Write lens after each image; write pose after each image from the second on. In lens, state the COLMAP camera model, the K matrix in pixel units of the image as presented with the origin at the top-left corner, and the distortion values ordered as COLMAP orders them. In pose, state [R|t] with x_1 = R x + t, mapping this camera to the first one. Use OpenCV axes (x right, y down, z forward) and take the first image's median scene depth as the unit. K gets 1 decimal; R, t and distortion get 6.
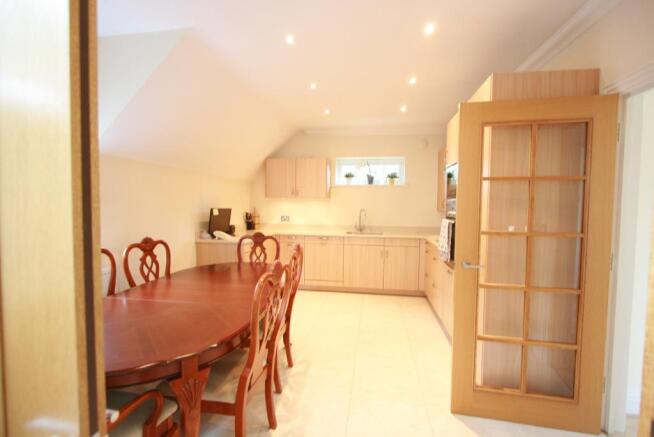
lens RADIAL K [[304.1, 0, 327.0], [0, 304.1, 218.5], [0, 0, 1]] dist [-0.013848, -0.000308]
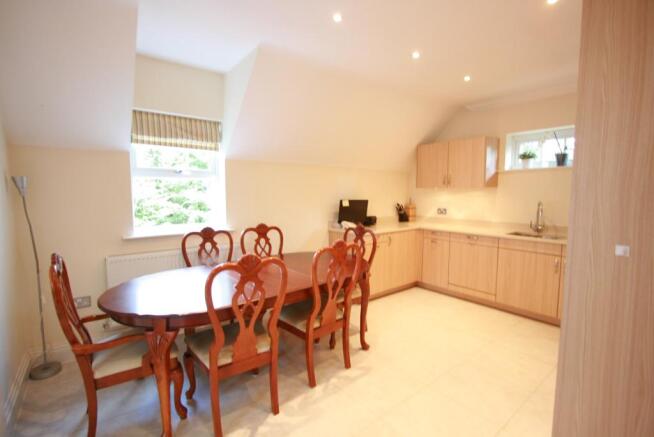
lens RADIAL K [[304.1, 0, 327.0], [0, 304.1, 218.5], [0, 0, 1]] dist [-0.013848, -0.000308]
pose [[0.735261, 0.049193, -0.675996, 0.249125], [-0.025630, 0.998667, 0.044798, -0.011470], [0.677299, -0.015612, 0.735542, 0.145784]]
